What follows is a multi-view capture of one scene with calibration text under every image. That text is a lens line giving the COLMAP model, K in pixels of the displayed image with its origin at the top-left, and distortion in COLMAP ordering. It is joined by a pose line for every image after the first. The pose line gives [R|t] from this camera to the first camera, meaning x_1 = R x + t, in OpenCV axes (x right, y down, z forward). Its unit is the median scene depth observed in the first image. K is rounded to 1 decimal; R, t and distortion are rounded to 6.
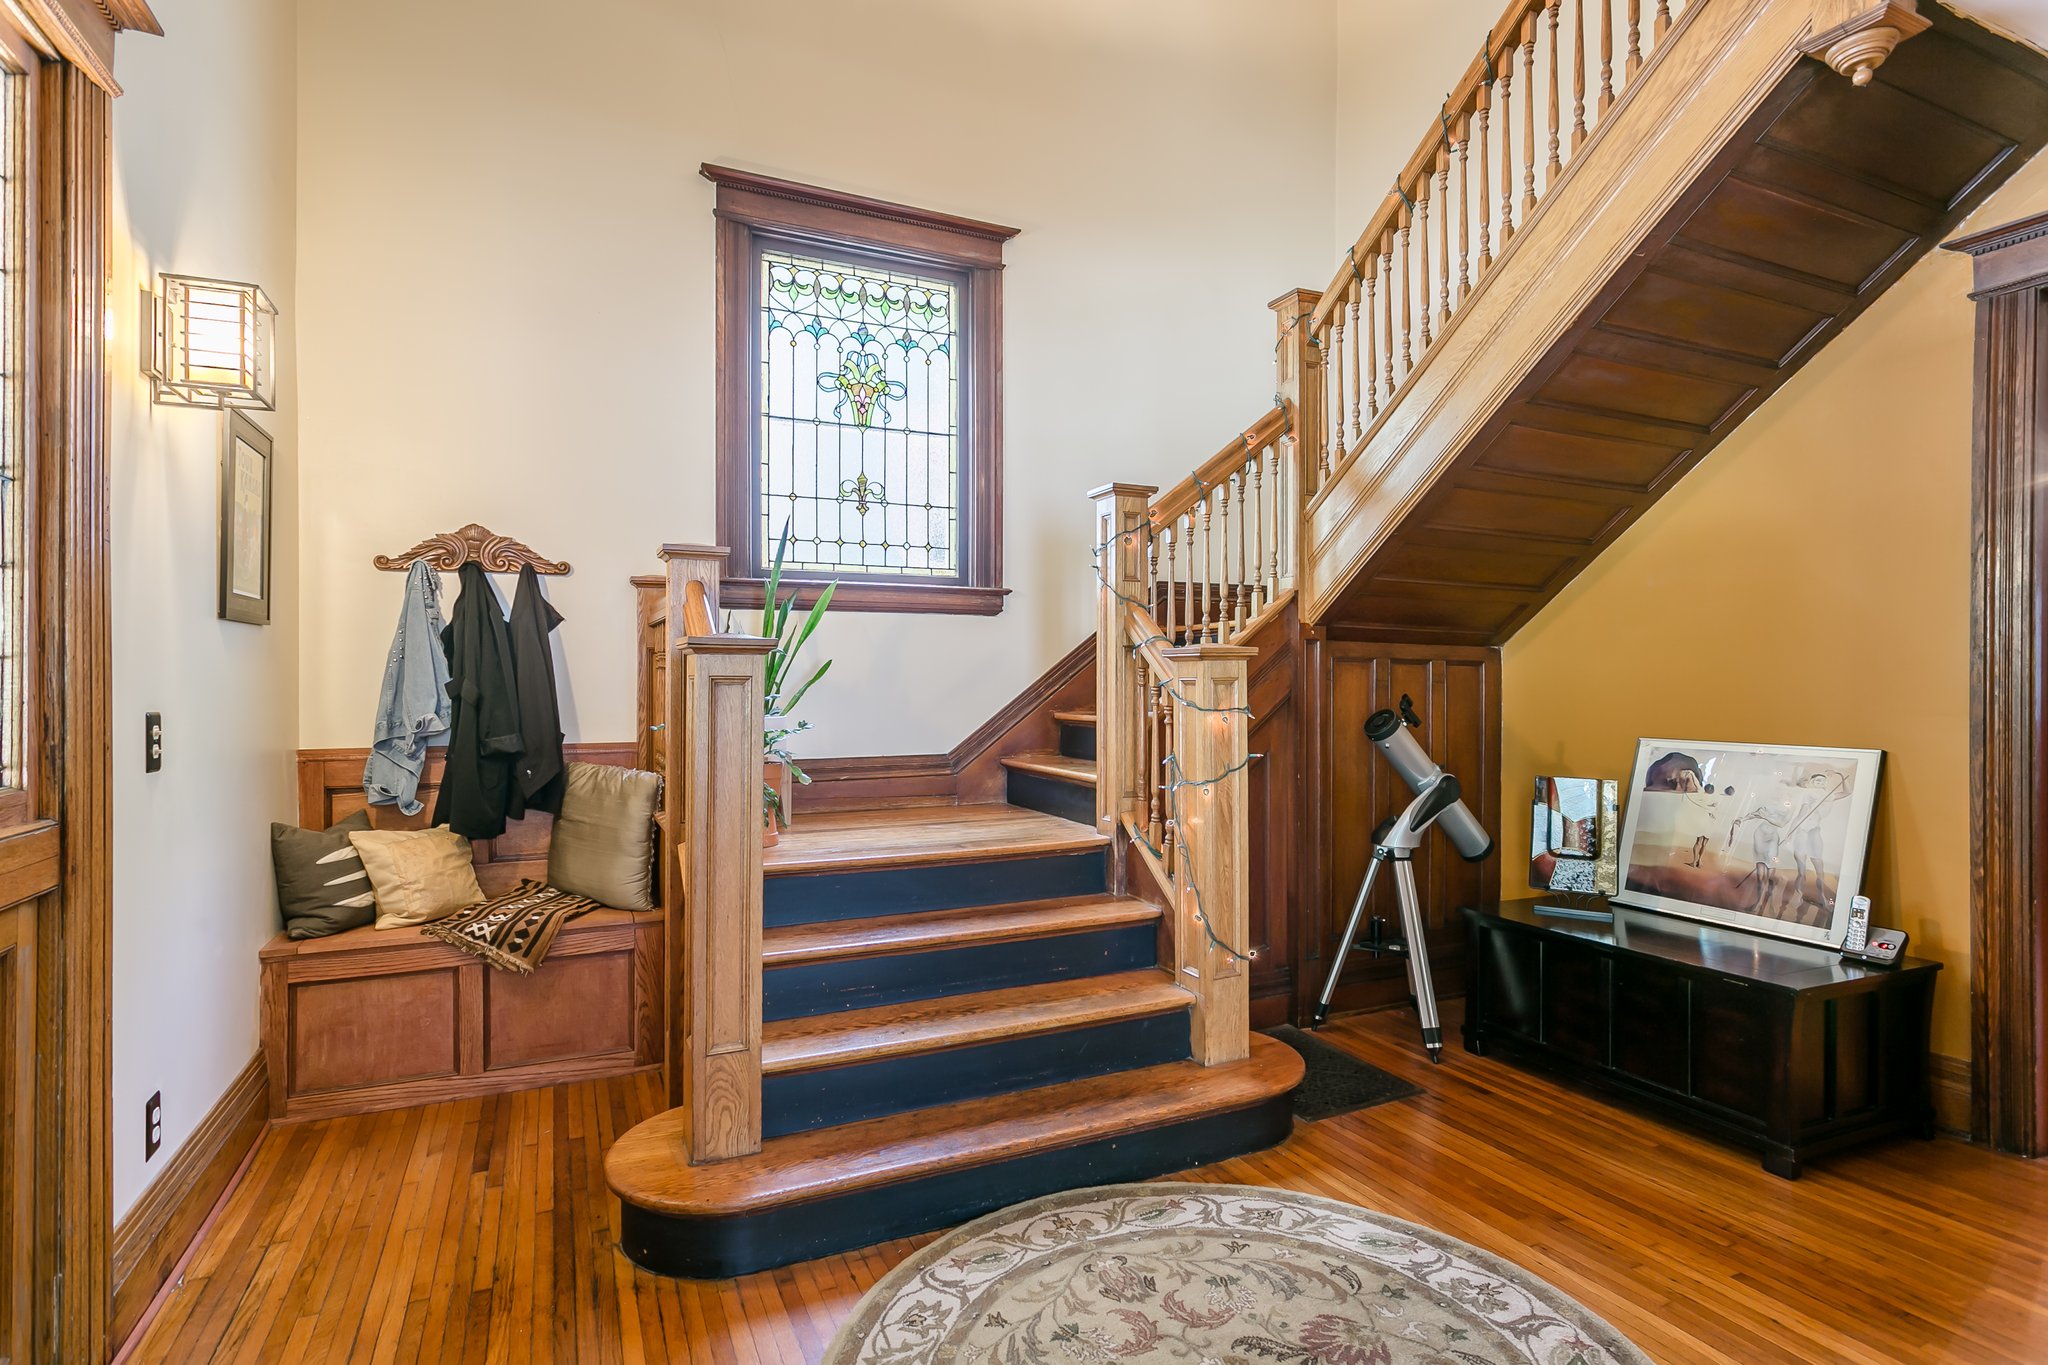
lens RADIAL K [[904.7, 0, 1183.4], [0, 904.7, 680.3], [0, 0, 1]] dist [-0.002532, -0.000123]
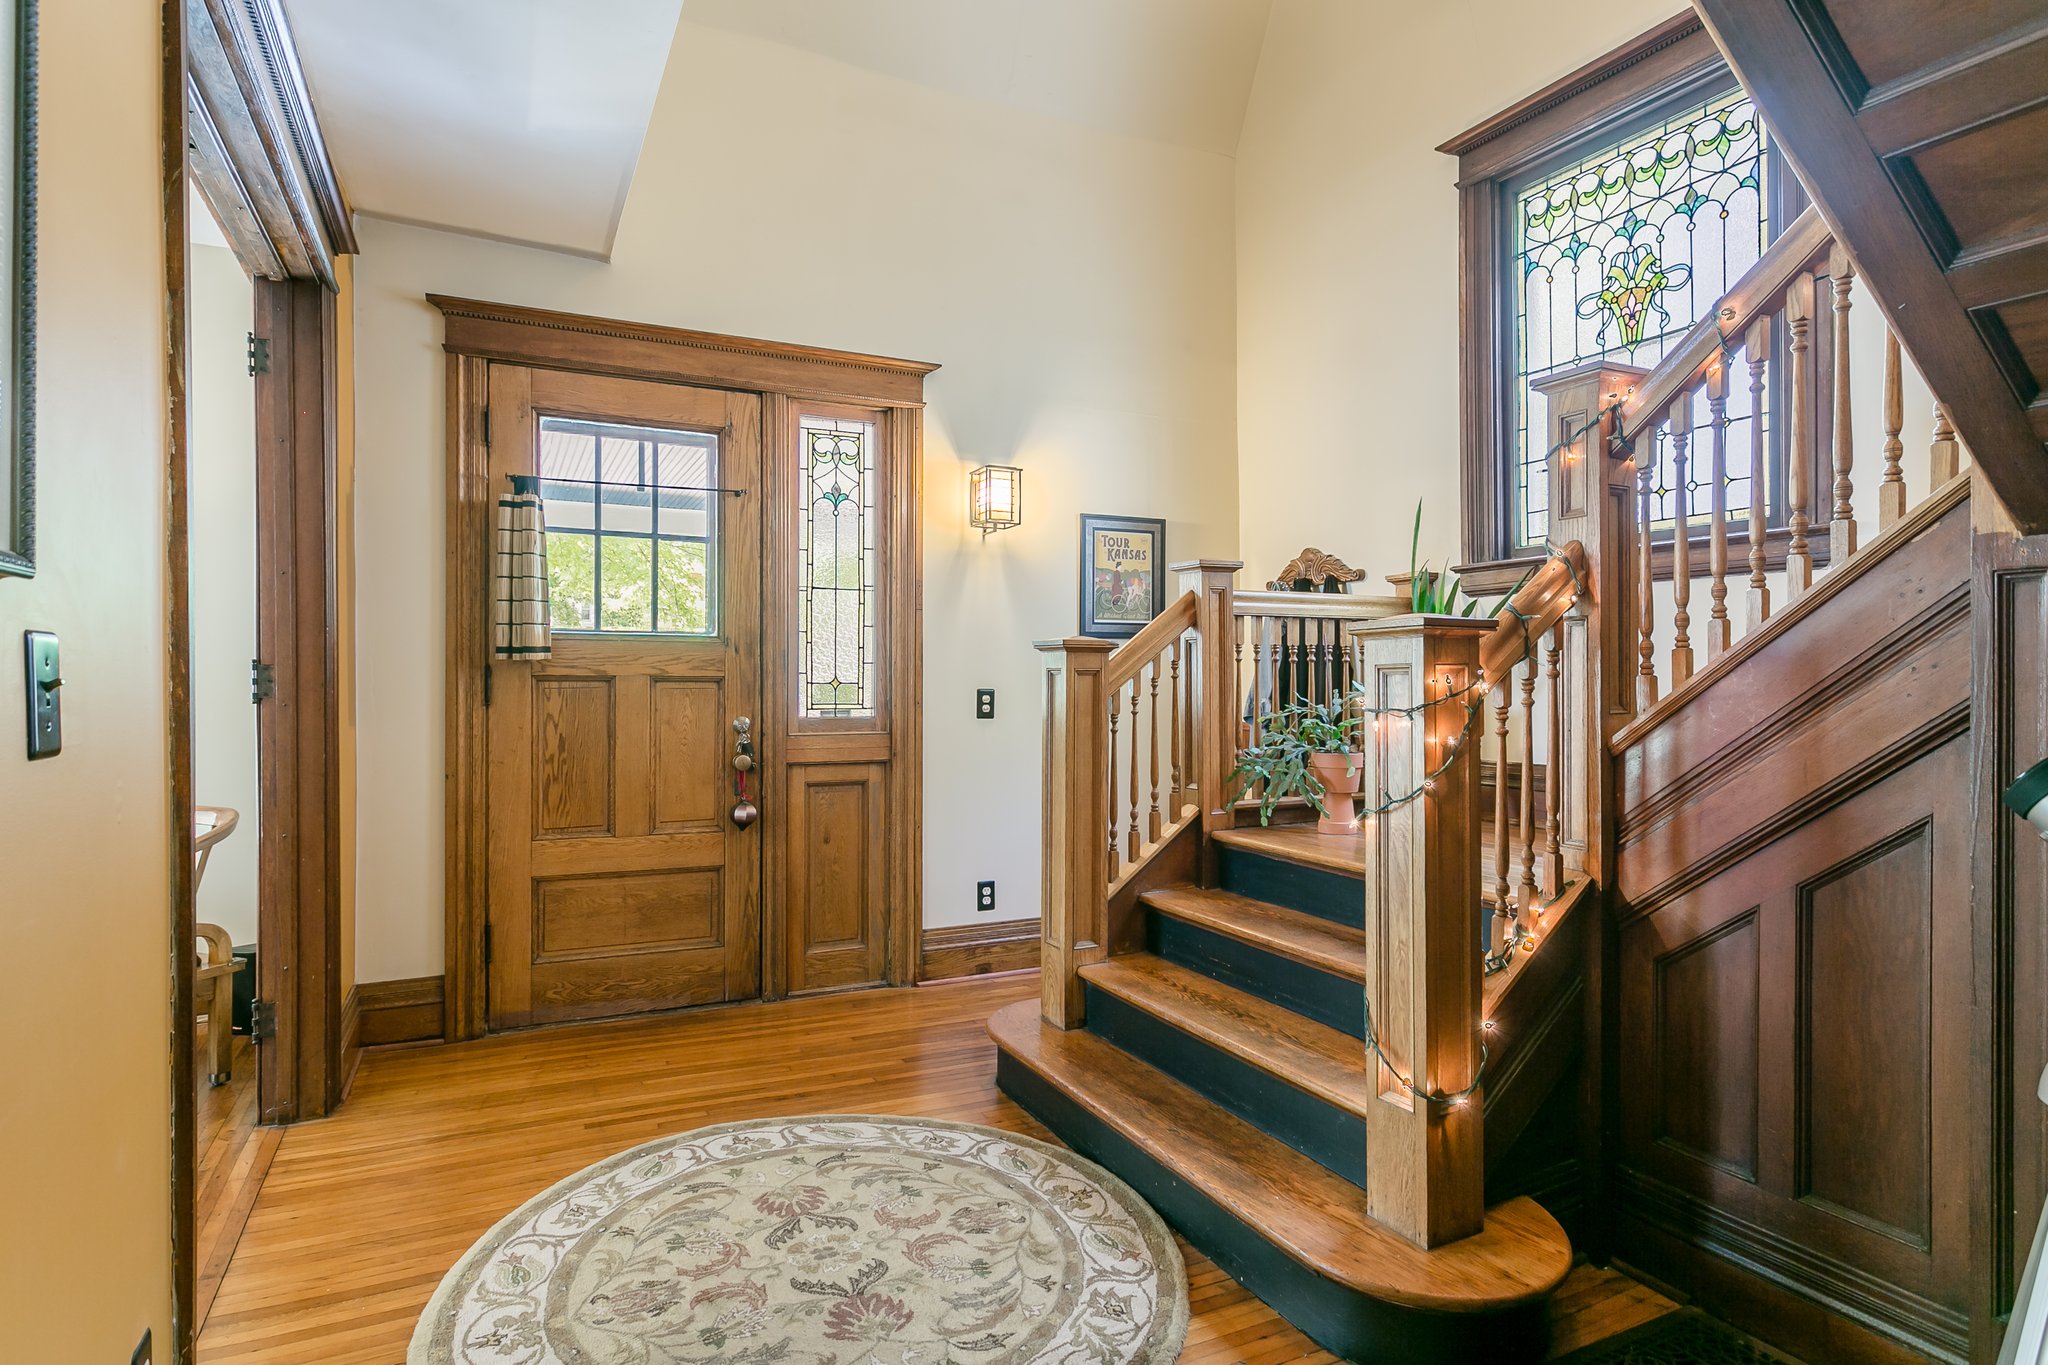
lens RADIAL K [[1087.3, 0, 1024.0], [0, 1087.3, 682.5], [0, 0, 1]] dist [-0.005798, -0.000521]
pose [[0.010584, 0.002546, -0.999941, 1.080488], [-0.000915, 0.999996, 0.002536, 0.012217], [0.999944, 0.000888, 0.010586, 0.899577]]
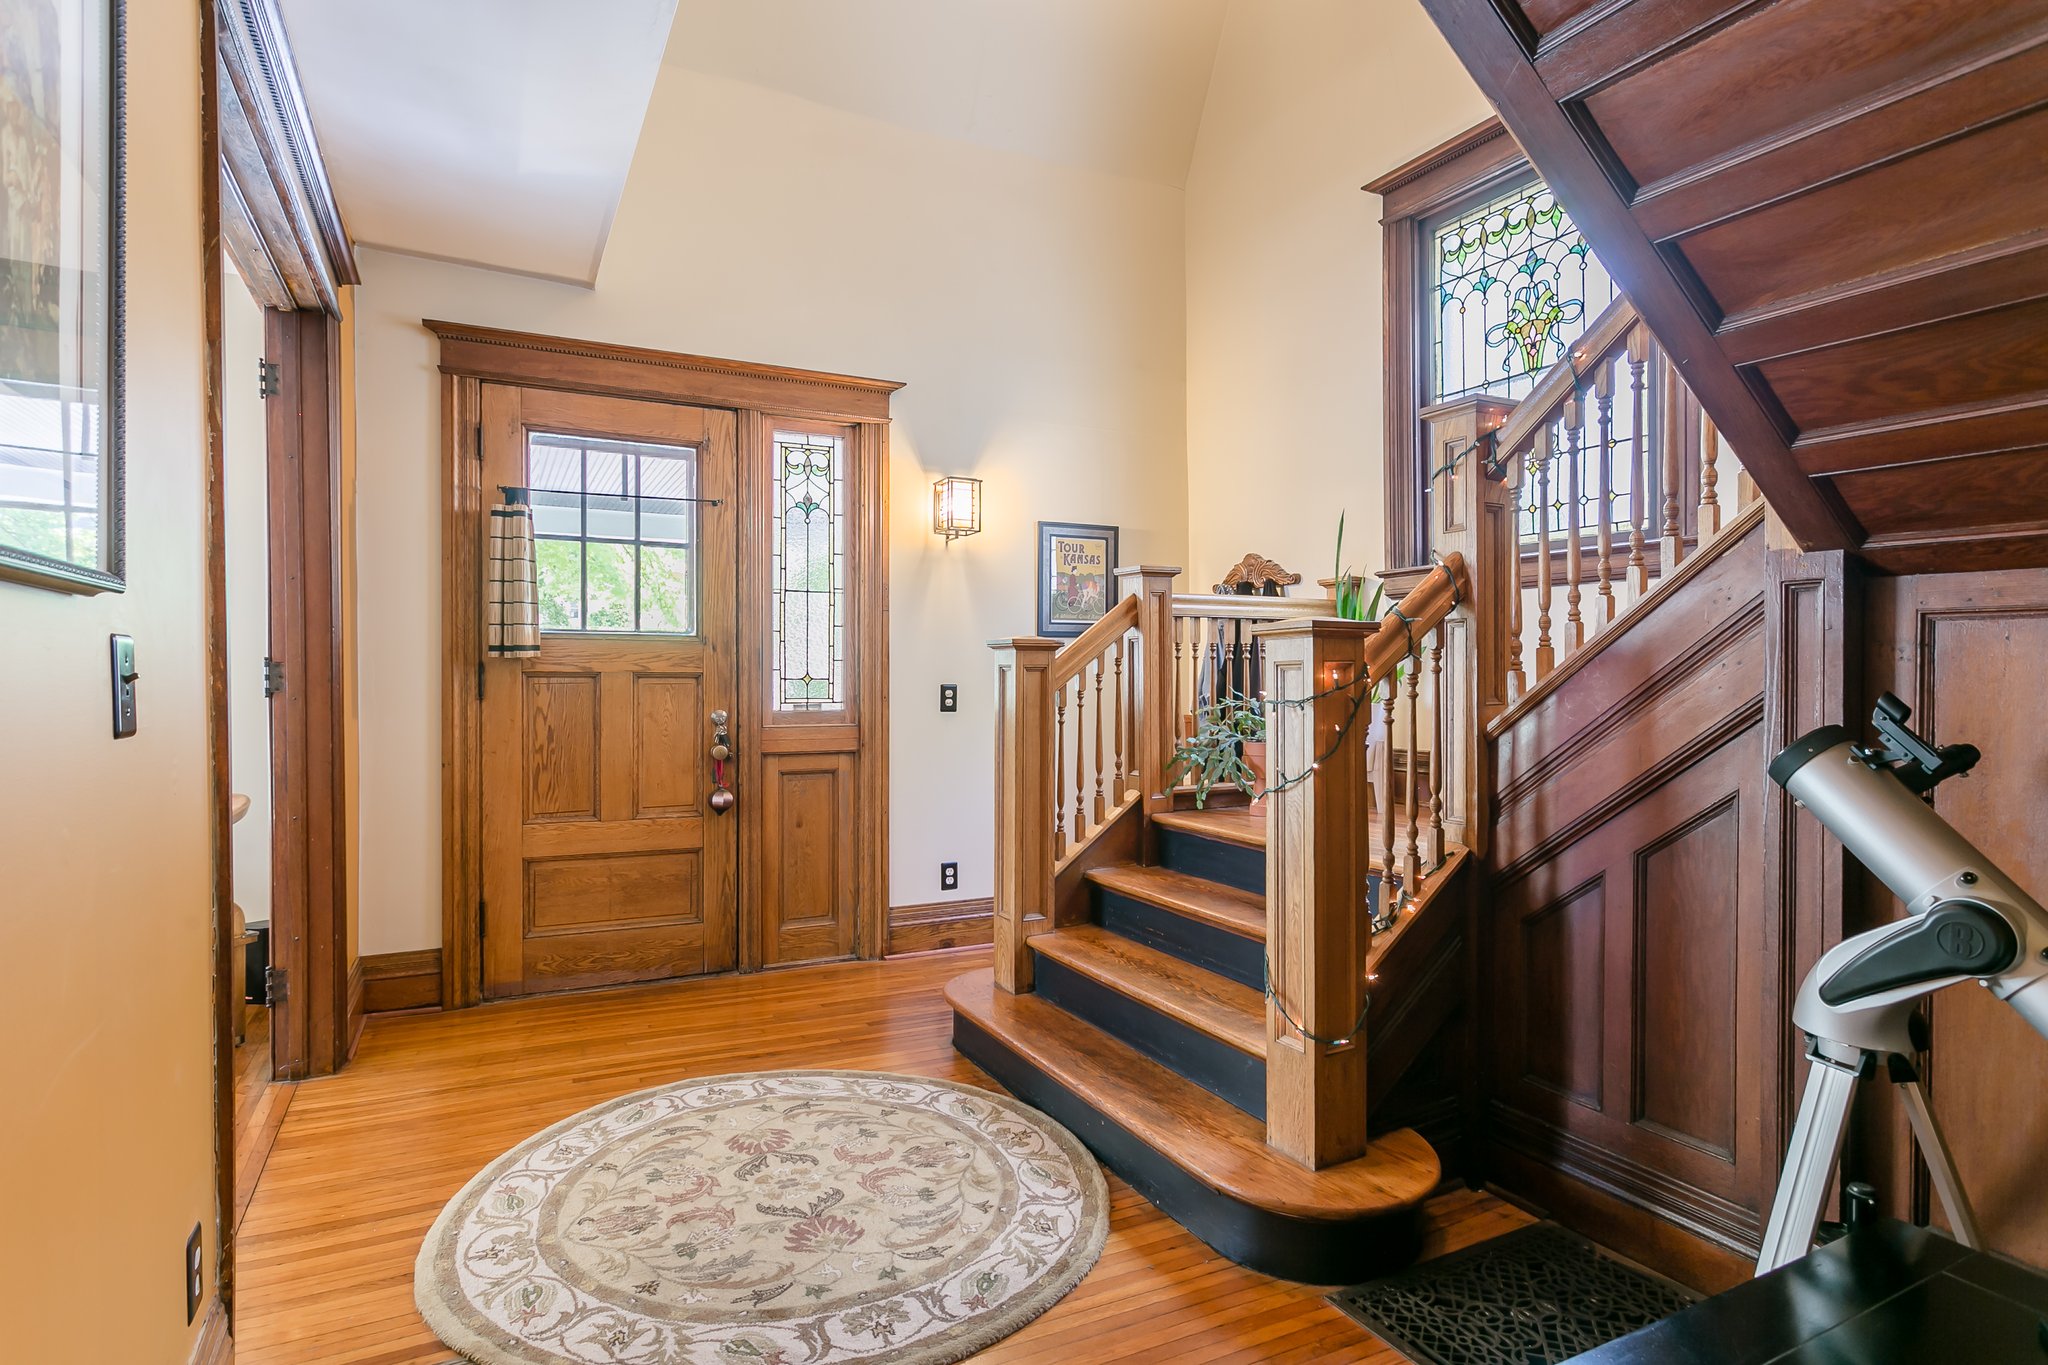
lens RADIAL K [[1061.1, 0, 1039.9], [0, 1061.1, 685.1], [0, 0, 1]] dist [-0.010611, 0.000865]
pose [[0.040765, 0.008003, -0.999137, 1.189327], [-0.000288, 0.999968, 0.007998, 0.013990], [0.999169, -0.000038, 0.040766, 0.945631]]
